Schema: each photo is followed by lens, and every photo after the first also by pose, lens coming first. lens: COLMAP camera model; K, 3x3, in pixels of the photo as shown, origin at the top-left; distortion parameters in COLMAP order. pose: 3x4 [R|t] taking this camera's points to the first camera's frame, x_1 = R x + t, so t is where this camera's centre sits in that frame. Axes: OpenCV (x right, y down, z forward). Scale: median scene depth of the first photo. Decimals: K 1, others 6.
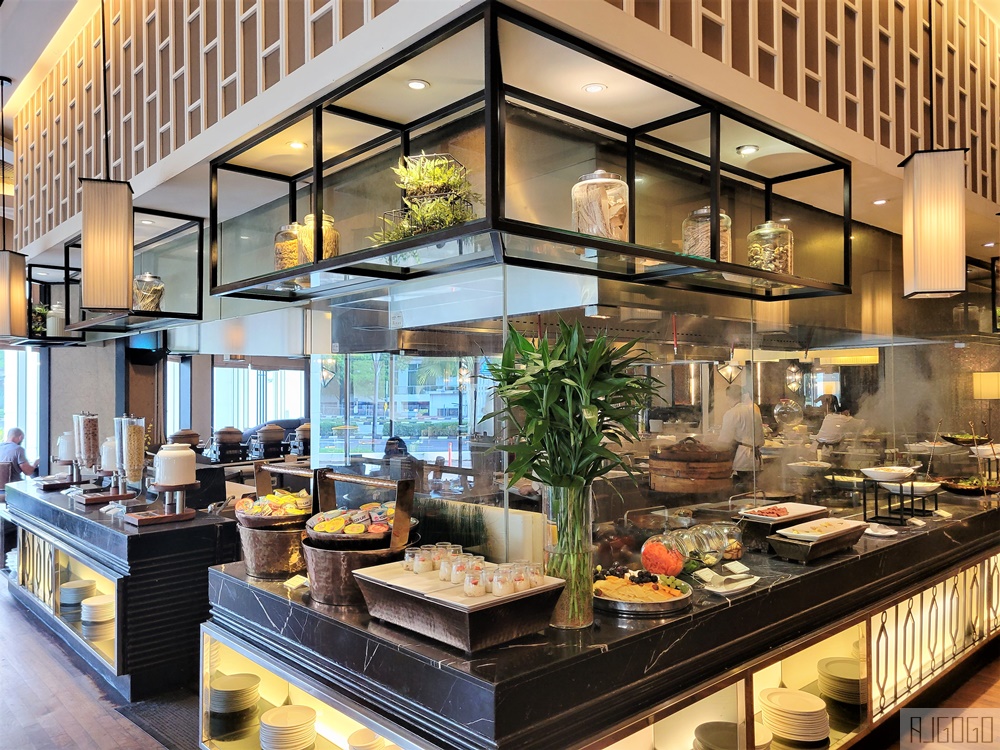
lens RADIAL K [[753.0, 0, 500.8], [0, 753.0, 377.8], [0, 0, 1]] dist [0.045344, 0.001706]
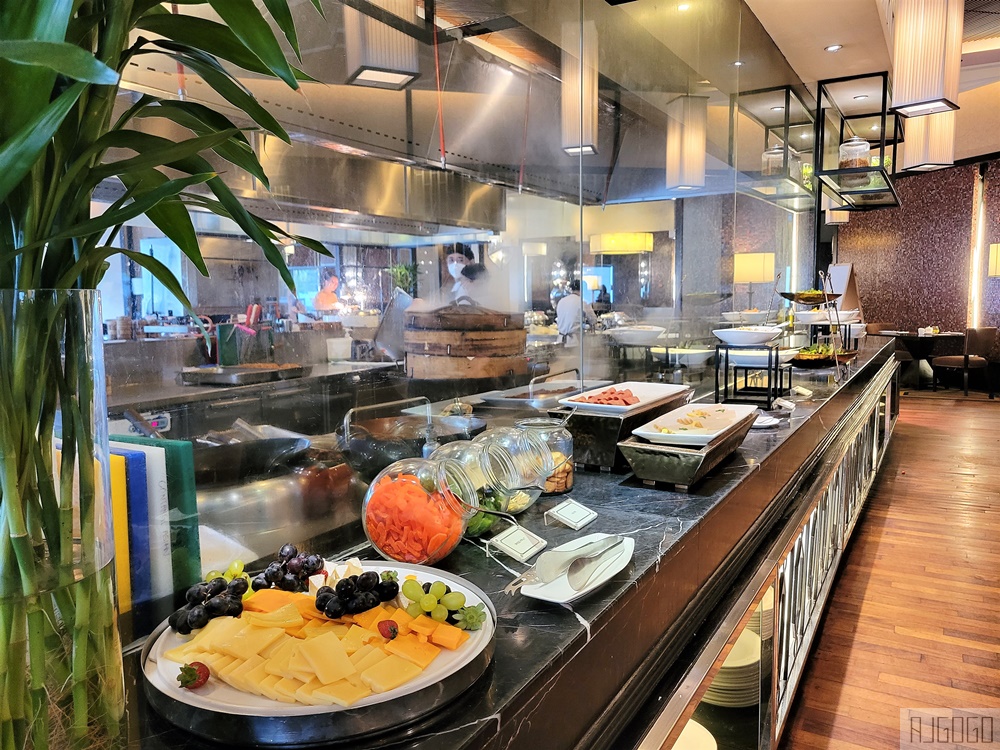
lens RADIAL K [[753.0, 0, 501.1], [0, 753.0, 375.9], [0, 0, 1]] dist [0.045344, 0.001706]
pose [[0.954076, -0.035274, 0.297480, 0.118542], [-0.000831, 0.992728, 0.120377, 0.097686], [-0.299563, -0.115095, 0.947109, 0.518446]]
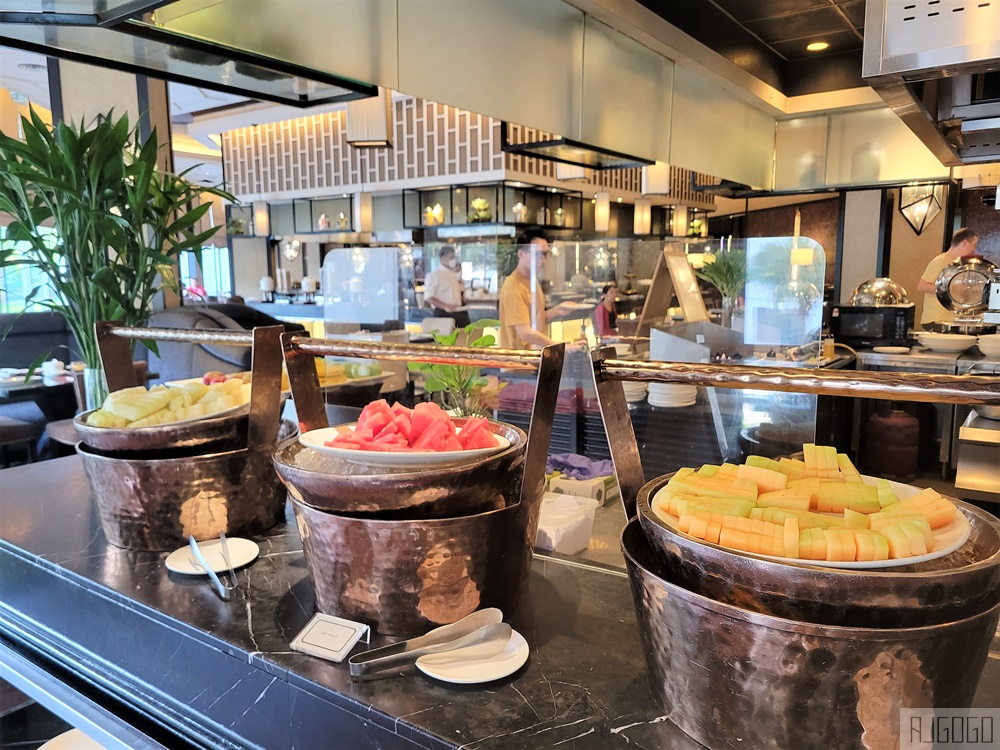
lens RADIAL K [[753.0, 0, 498.5], [0, 753.0, 374.5], [0, 0, 1]] dist [0.045344, 0.001706]
pose [[0.974683, -0.029729, 0.221607, -1.116448], [-0.006063, 0.987243, 0.159108, -0.003031], [-0.223510, -0.156423, 0.962068, -3.744325]]
